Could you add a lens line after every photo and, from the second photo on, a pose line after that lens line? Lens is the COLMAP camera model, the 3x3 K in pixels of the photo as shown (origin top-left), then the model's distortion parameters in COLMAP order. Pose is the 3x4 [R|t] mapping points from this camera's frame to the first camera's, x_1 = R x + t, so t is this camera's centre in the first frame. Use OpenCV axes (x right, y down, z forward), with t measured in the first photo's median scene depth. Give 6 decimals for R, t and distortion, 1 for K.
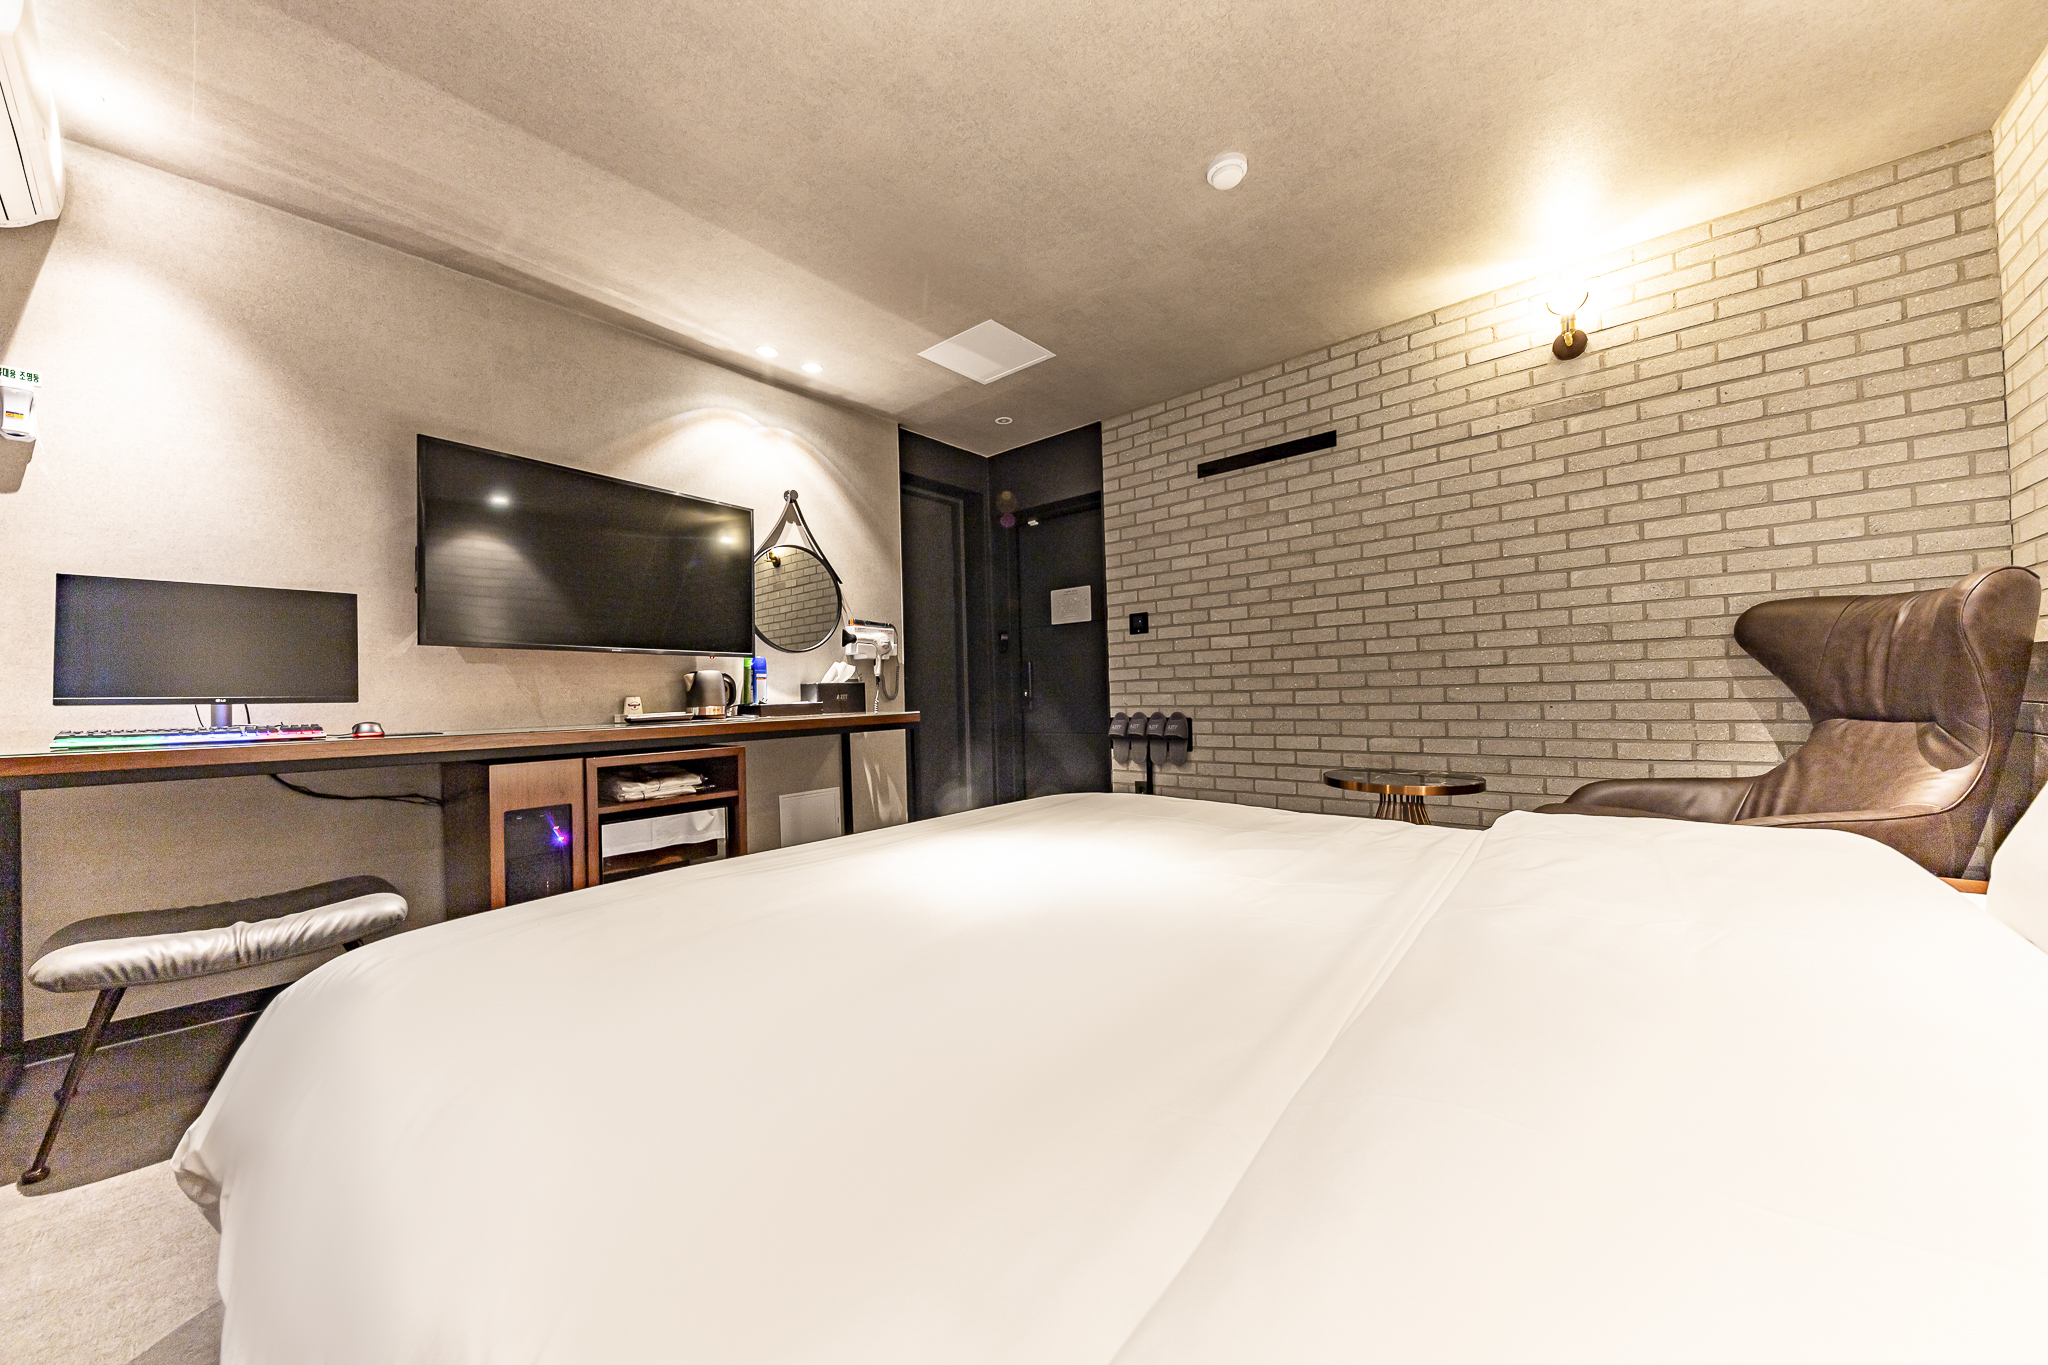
lens RADIAL K [[711.9, 0, 1019.9], [0, 711.9, 686.3], [0, 0, 1]] dist [0.020074, -0.010358]
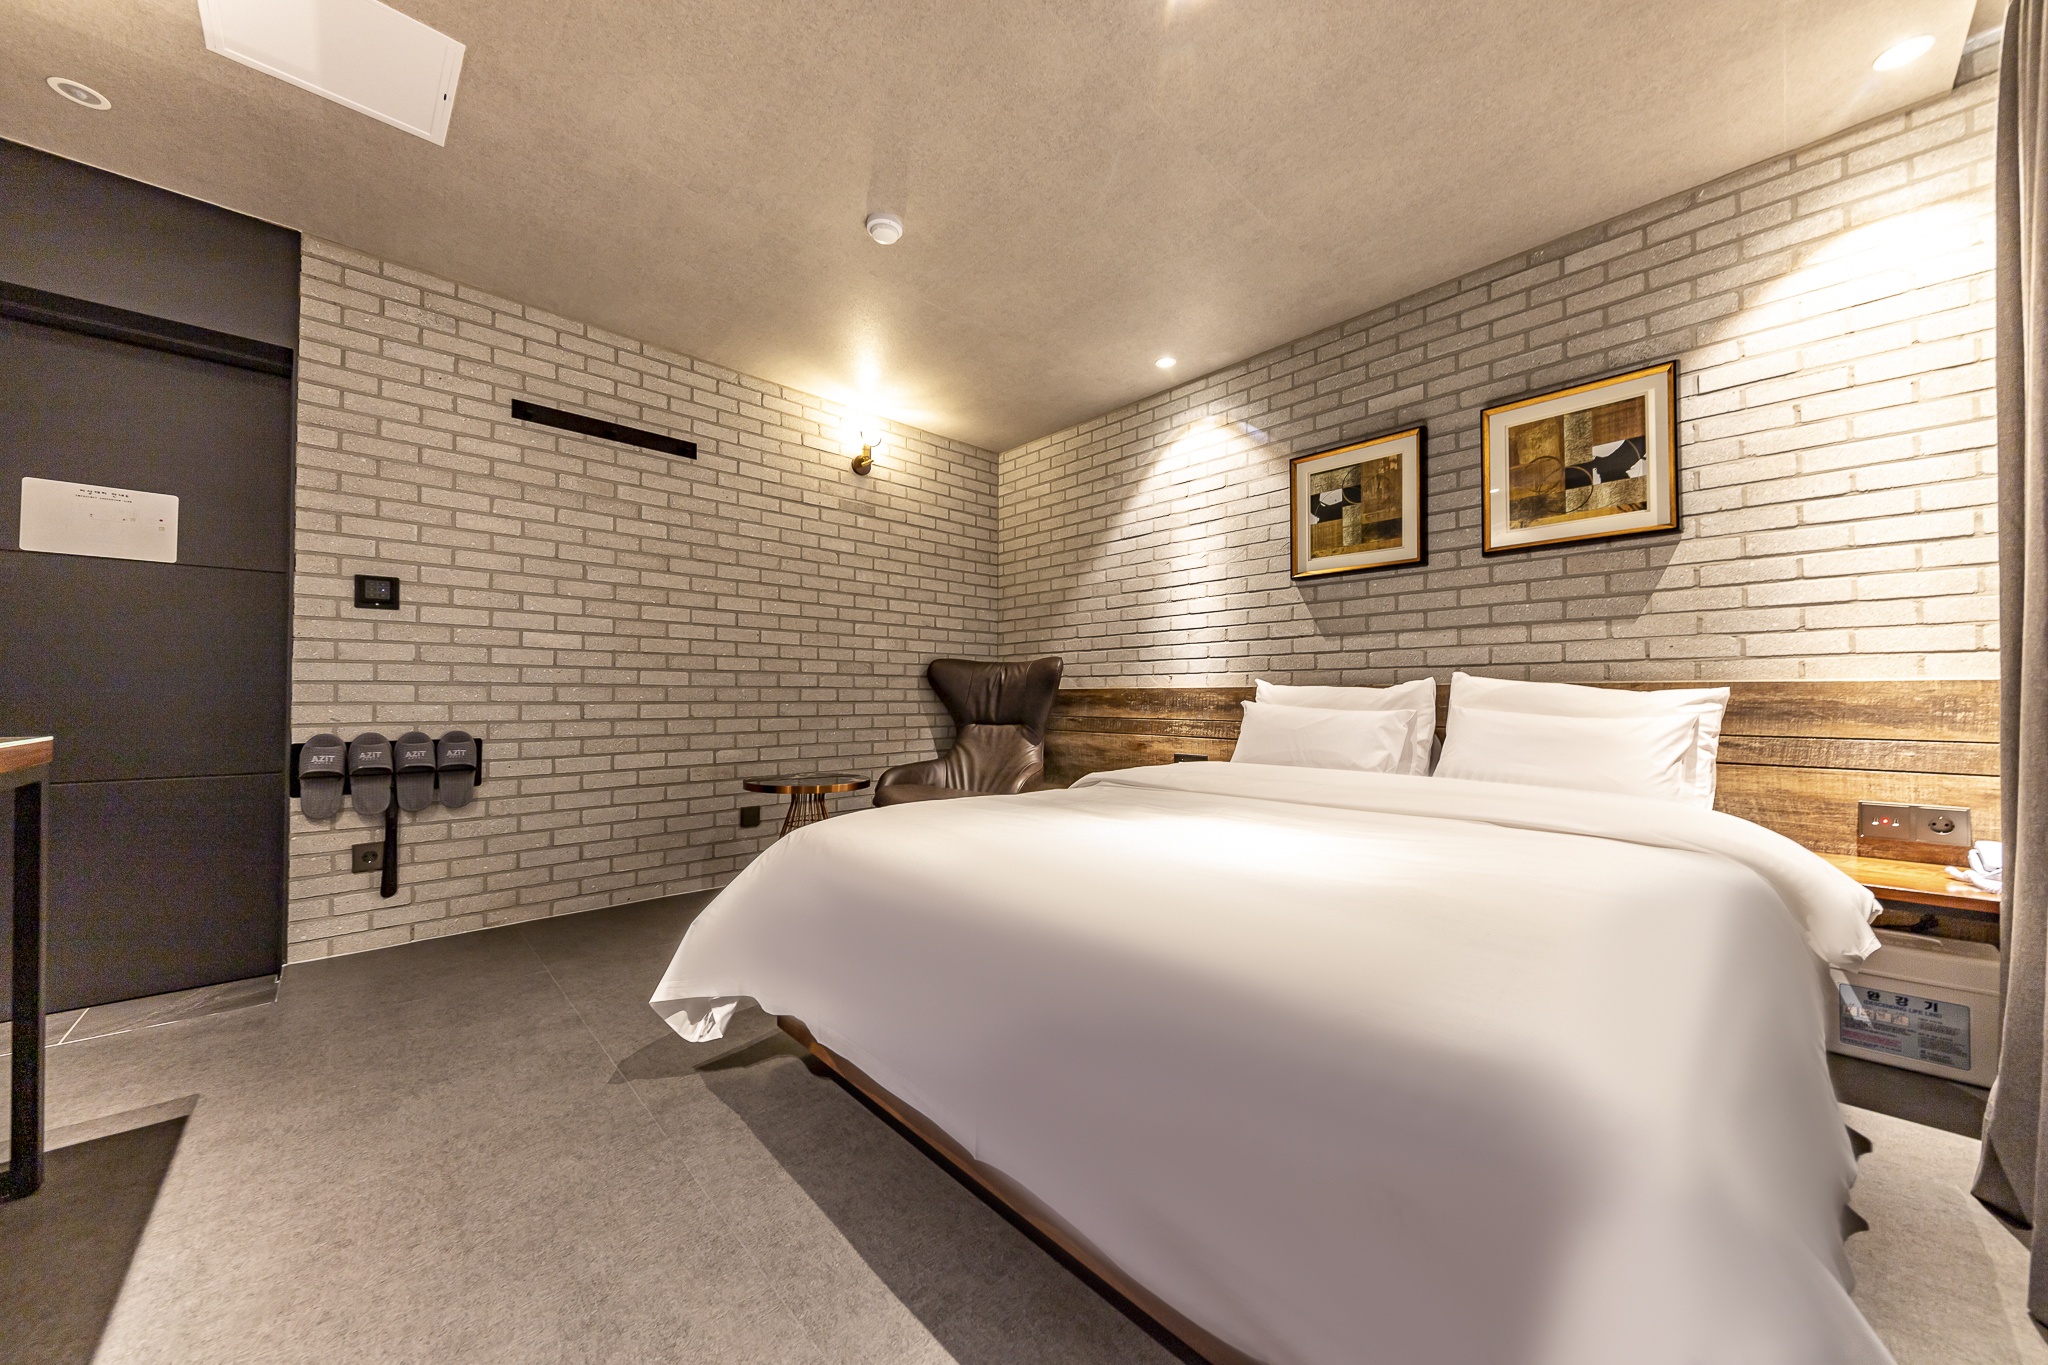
lens RADIAL K [[711.9, 0, 1019.9], [0, 711.9, 686.3], [0, 0, 1]] dist [0.020074, -0.010358]
pose [[0.103290, 0.043933, 0.993681, -0.476808], [-0.017152, 0.998954, -0.042383, 0.014514], [-0.994503, -0.012666, 0.103936, 0.430651]]
